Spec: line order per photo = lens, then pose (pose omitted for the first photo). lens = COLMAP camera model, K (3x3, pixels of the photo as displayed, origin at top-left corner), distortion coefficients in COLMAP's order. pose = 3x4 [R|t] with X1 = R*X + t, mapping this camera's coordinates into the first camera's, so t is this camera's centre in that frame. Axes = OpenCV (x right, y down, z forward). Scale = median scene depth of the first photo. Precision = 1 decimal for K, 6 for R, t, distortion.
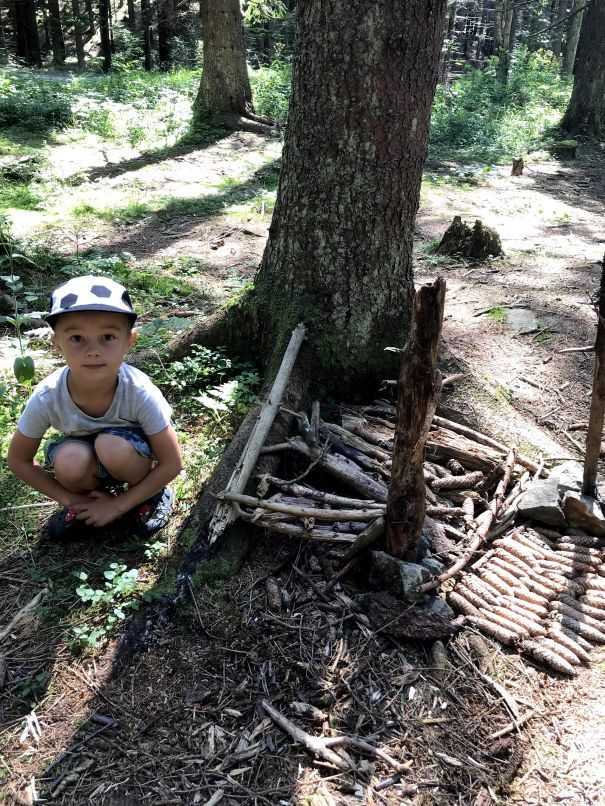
lens RADIAL K [[642.1, 0, 301.0], [0, 642.1, 403.5], [0, 0, 1]] dist [0.007921, -0.005271]
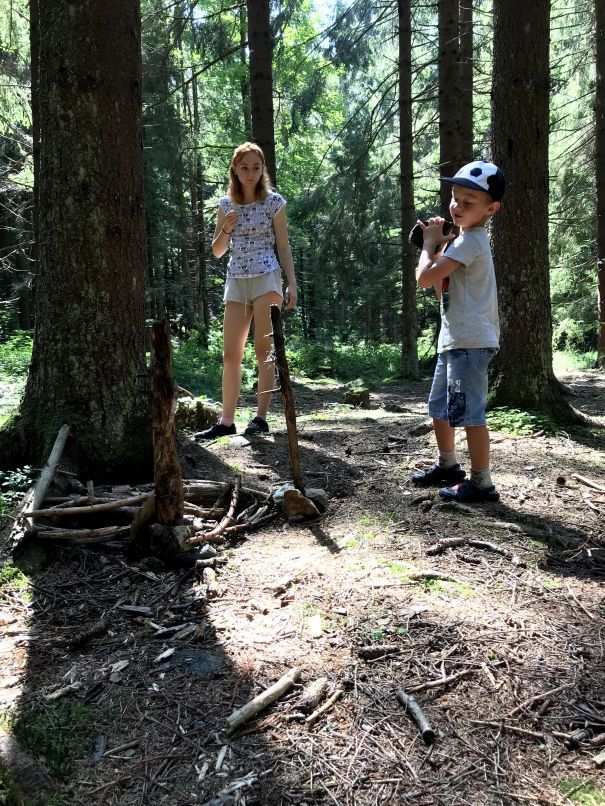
lens RADIAL K [[642.1, 0, 304.1], [0, 642.1, 402.5], [0, 0, 1]] dist [0.007921, -0.005271]
pose [[0.911081, -0.084841, 0.403403, -0.081750], [0.238059, 0.907204, -0.346857, 0.398960], [-0.336541, 0.412048, 0.846733, -0.243452]]
